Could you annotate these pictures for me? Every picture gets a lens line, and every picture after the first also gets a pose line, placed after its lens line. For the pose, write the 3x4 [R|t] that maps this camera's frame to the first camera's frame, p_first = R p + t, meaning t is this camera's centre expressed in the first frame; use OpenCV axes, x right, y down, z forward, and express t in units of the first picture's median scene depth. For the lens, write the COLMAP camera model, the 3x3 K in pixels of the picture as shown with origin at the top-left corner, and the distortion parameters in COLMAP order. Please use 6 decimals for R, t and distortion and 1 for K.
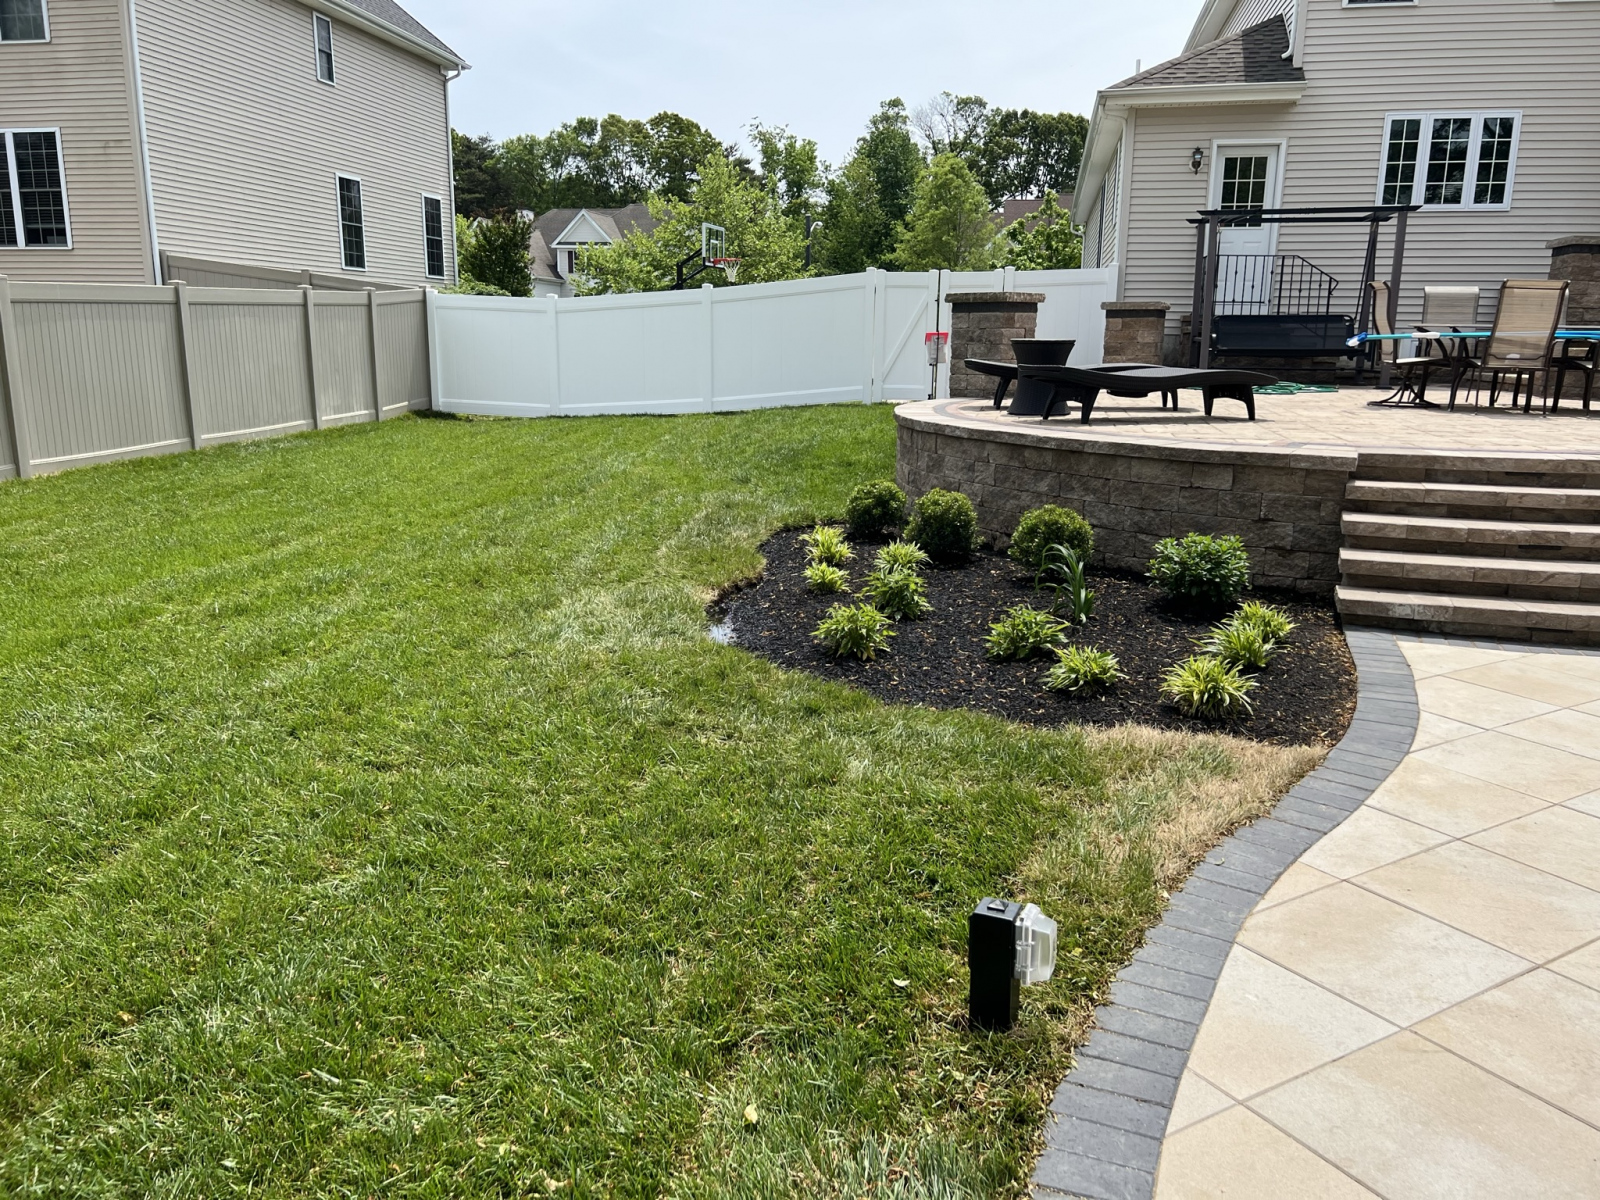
lens RADIAL K [[1204.6, 0, 800.0], [0, 1204.6, 600.0], [0, 0, 1]] dist [0.058118, -0.068200]
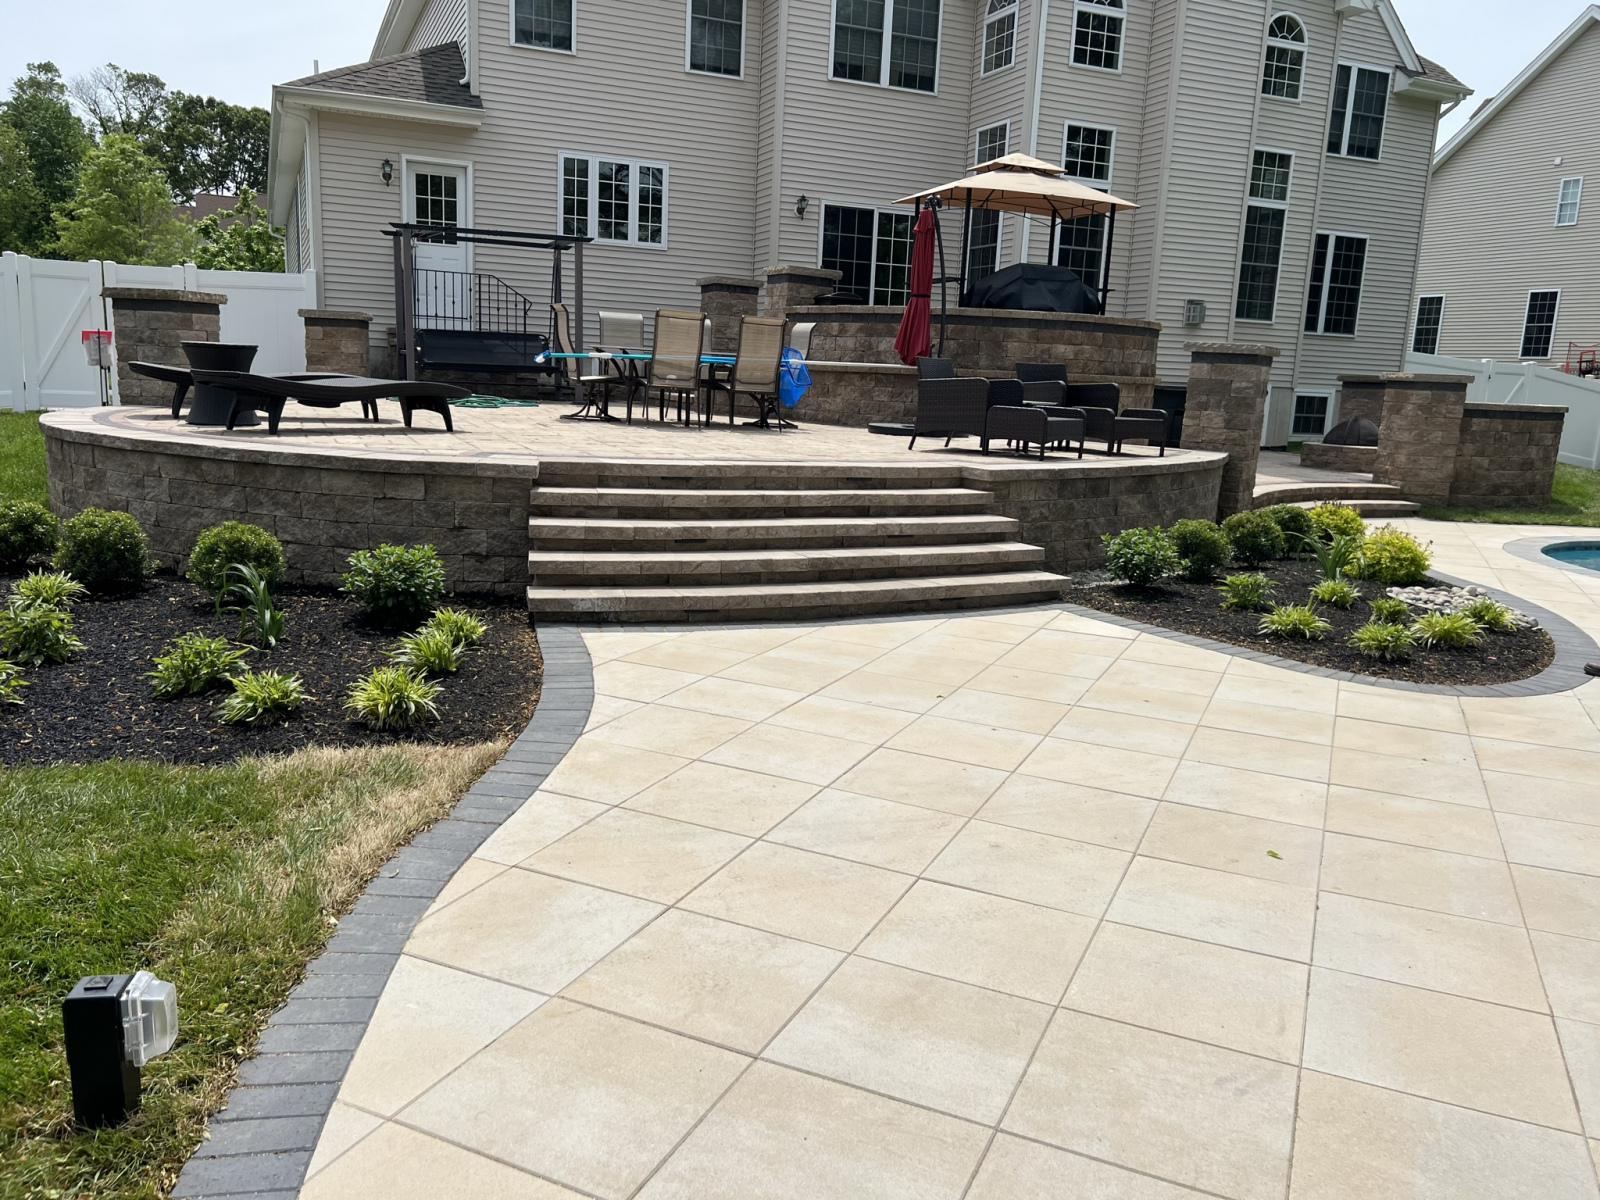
lens RADIAL K [[1204.6, 0, 800.0], [0, 1204.6, 600.0], [0, 0, 1]] dist [0.058118, -0.068200]
pose [[0.824586, -0.080305, 0.560008, 0.039985], [0.087024, 0.996098, 0.014701, 0.004307], [-0.559004, 0.036612, 0.828357, -0.002452]]
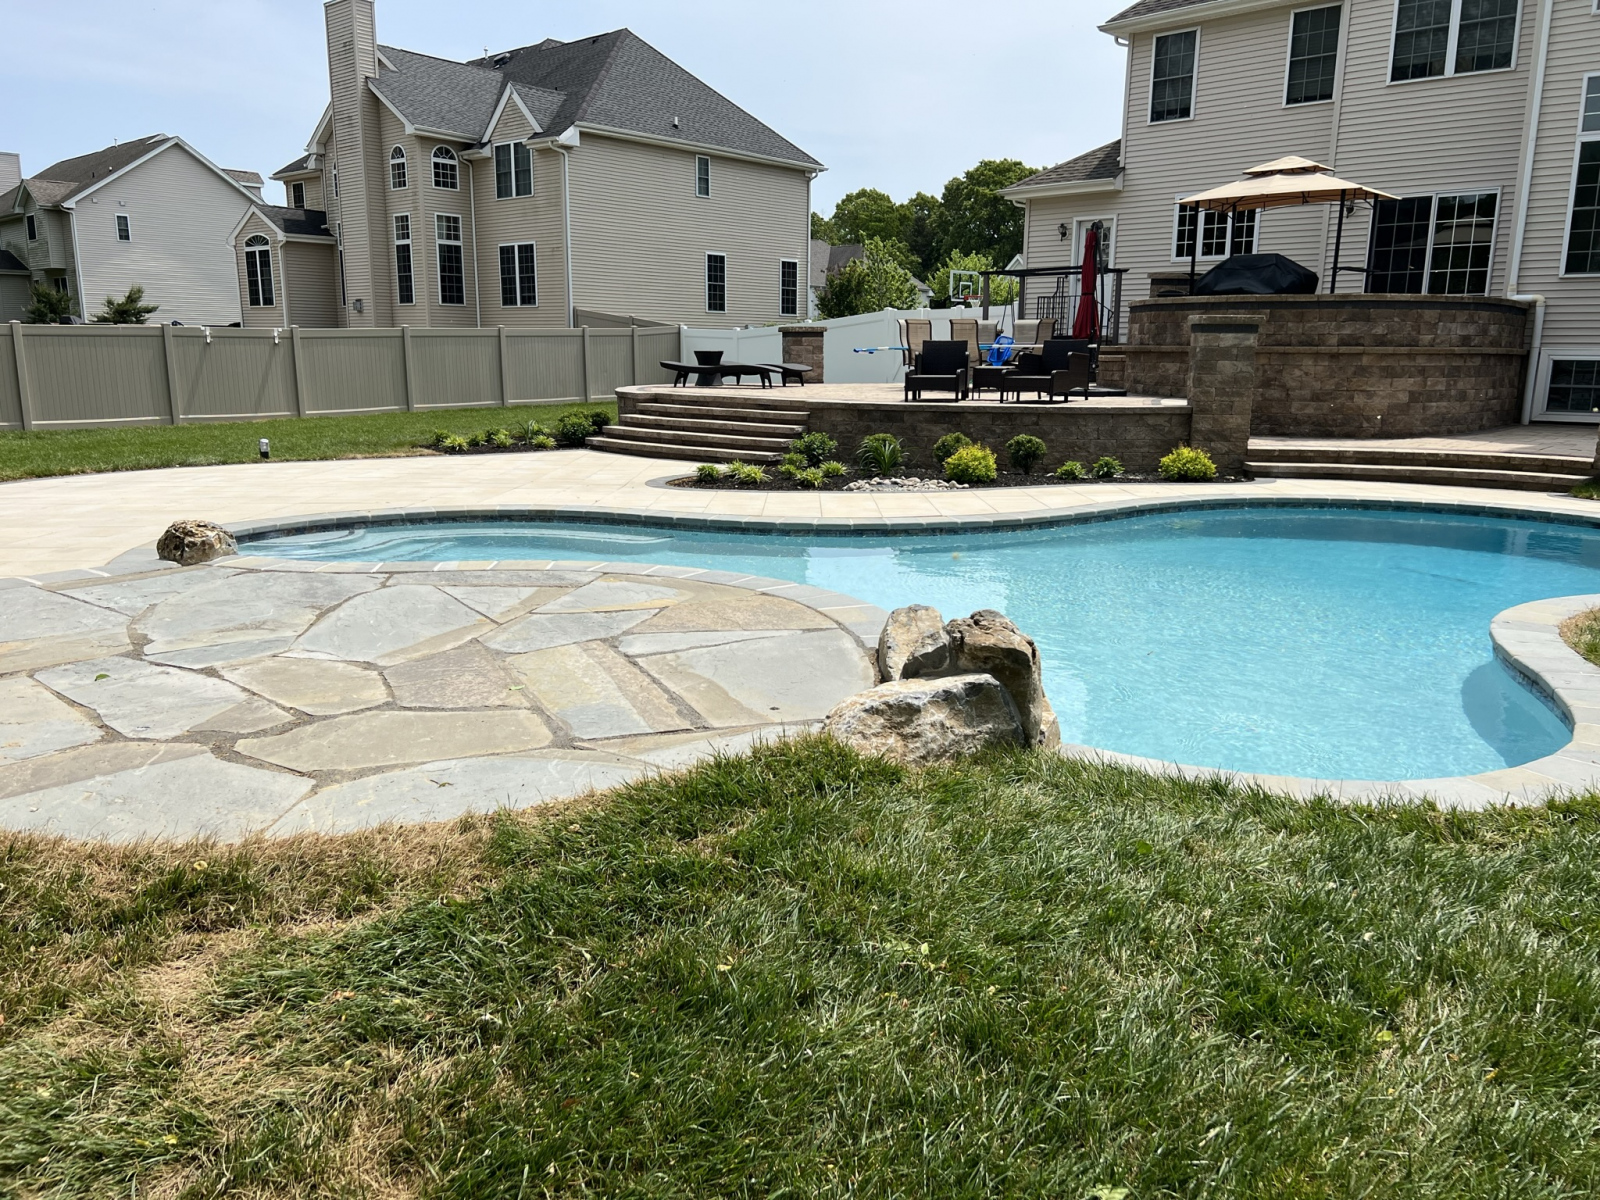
lens RADIAL K [[1204.6, 0, 800.0], [0, 1204.6, 600.0], [0, 0, 1]] dist [0.058118, -0.068200]
pose [[0.858136, 0.099174, -0.503752, 1.701795], [-0.108048, 0.994077, 0.011648, 0.208440], [0.501924, 0.044434, 0.863770, -0.855299]]
